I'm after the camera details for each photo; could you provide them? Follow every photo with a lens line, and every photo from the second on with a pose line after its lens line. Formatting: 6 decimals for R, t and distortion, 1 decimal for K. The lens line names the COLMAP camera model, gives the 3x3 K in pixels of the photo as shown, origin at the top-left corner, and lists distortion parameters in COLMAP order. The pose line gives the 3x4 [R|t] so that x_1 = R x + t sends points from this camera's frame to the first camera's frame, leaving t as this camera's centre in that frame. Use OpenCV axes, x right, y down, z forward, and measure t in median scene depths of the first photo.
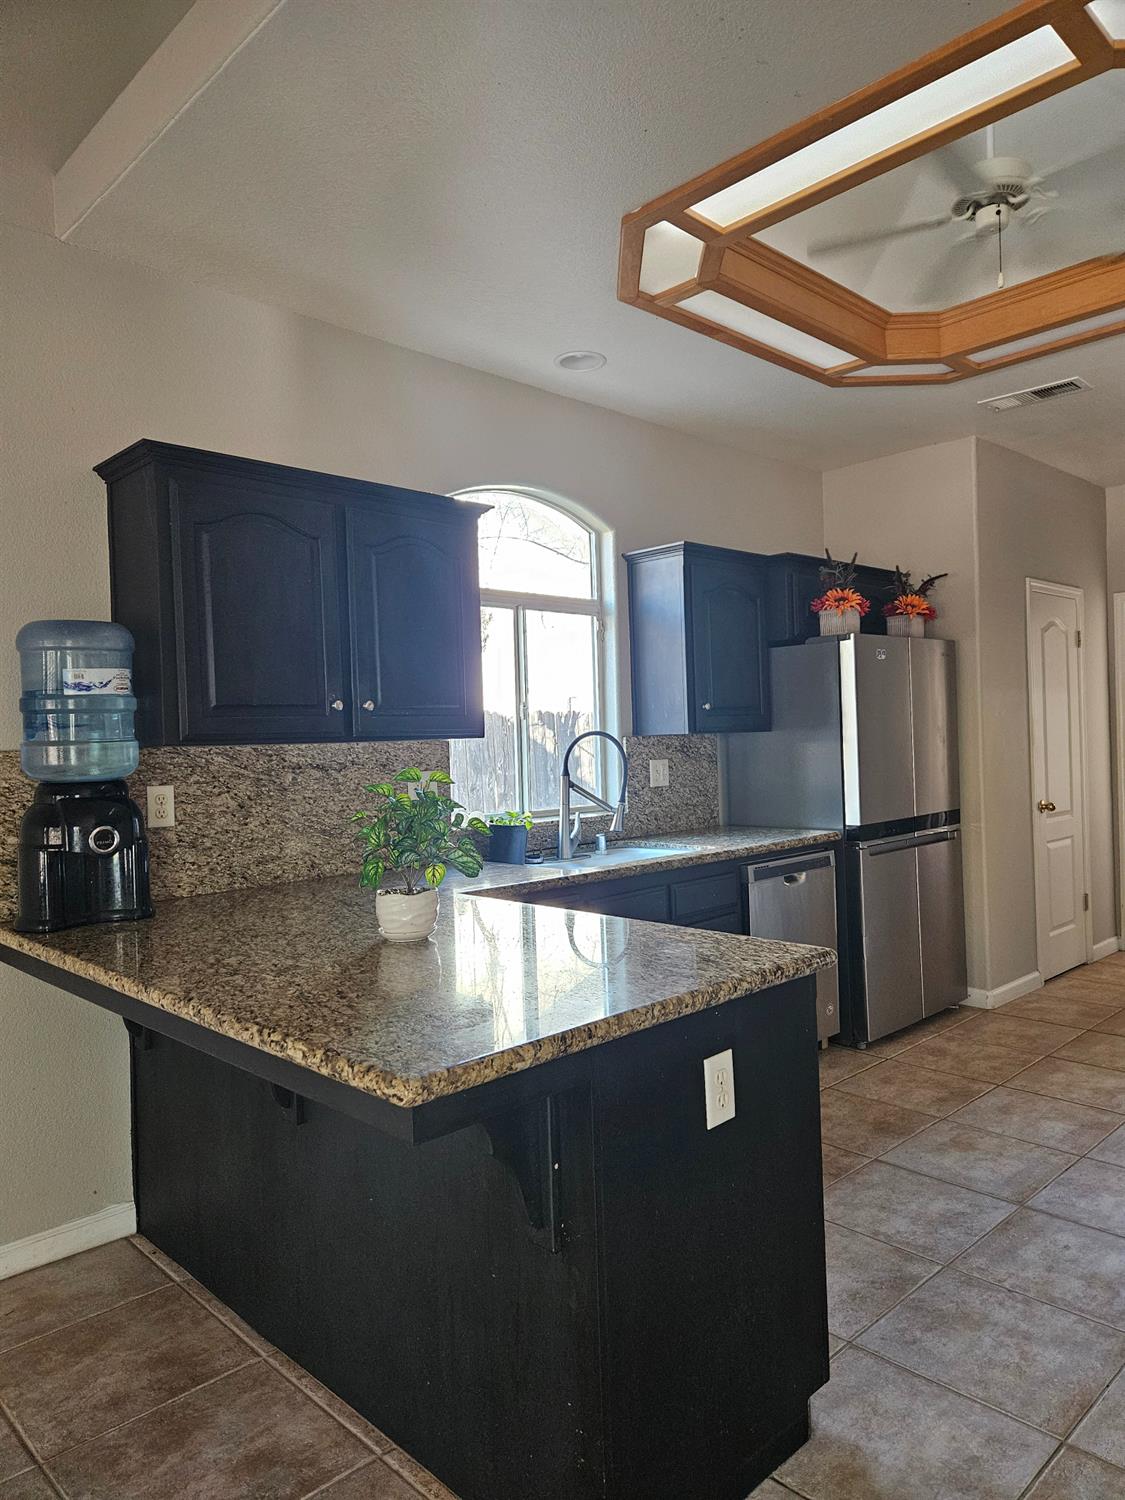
lens RADIAL K [[999.4, 0, 598.3], [0, 999.4, 753.6], [0, 0, 1]] dist [0.073702, -0.062559]
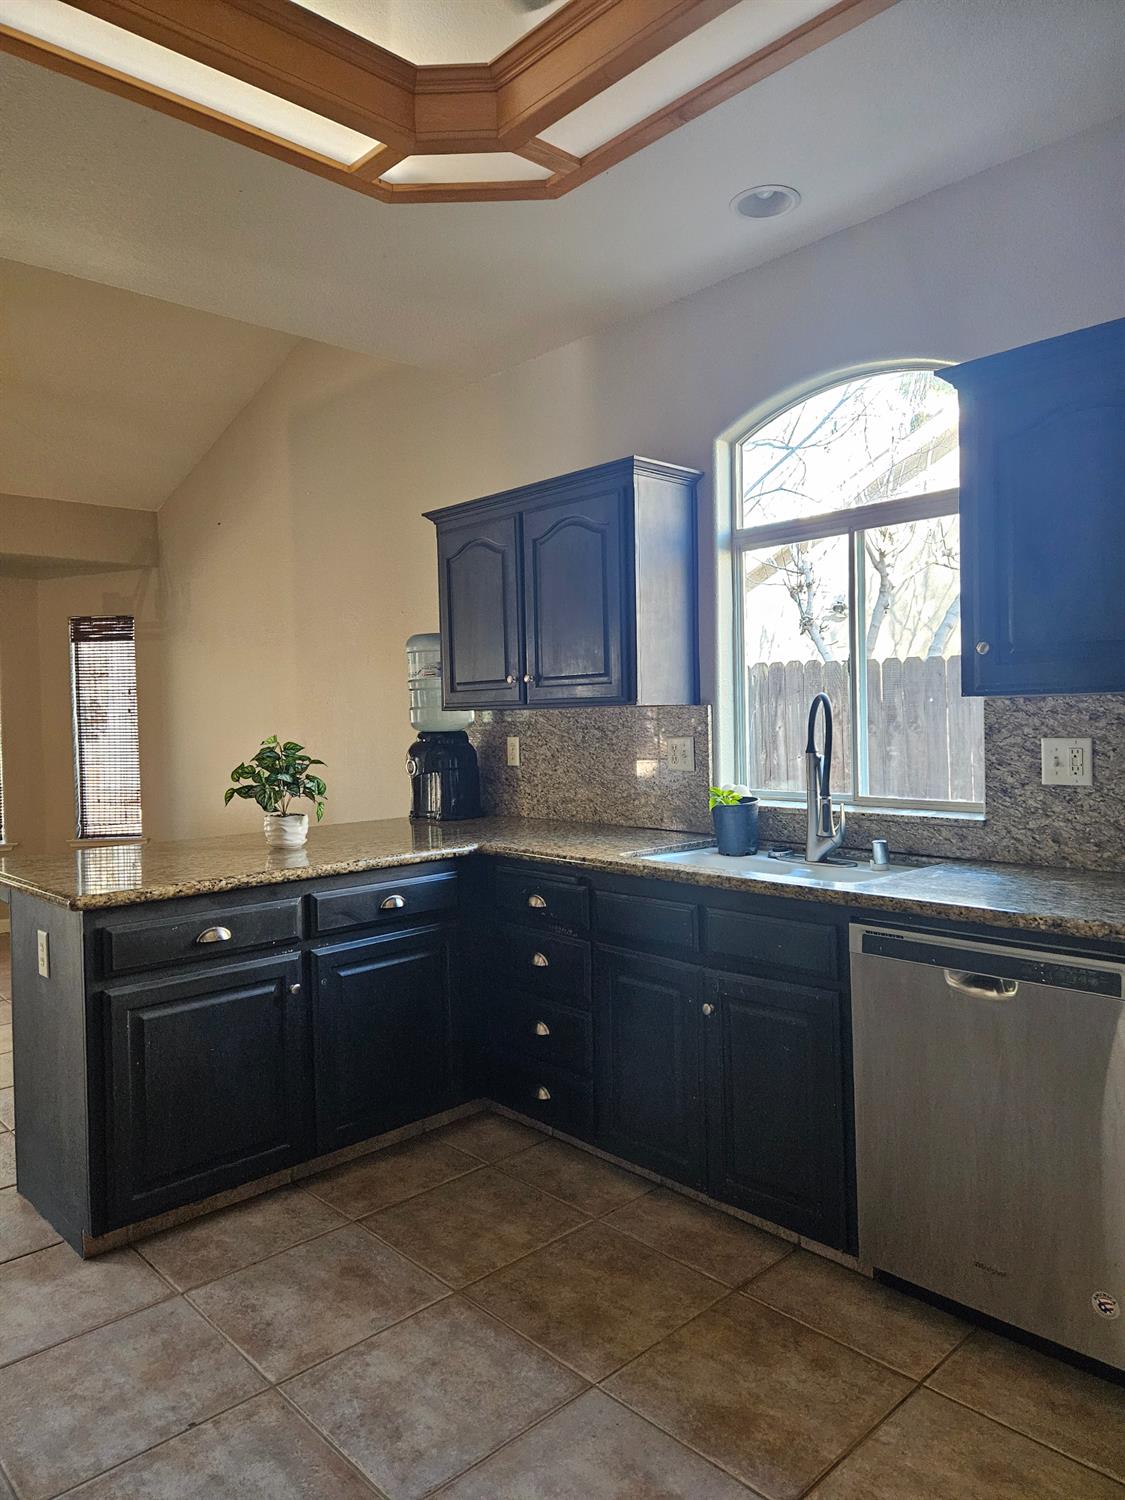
lens RADIAL K [[999.4, 0, 562.7], [0, 999.4, 746.2], [0, 0, 1]] dist [0.073702, -0.062559]
pose [[-0.019614, 0.062326, -0.997863, 0.919316], [0.007476, 0.998036, 0.062190, -0.039745], [0.999780, -0.006240, -0.020041, 1.035572]]
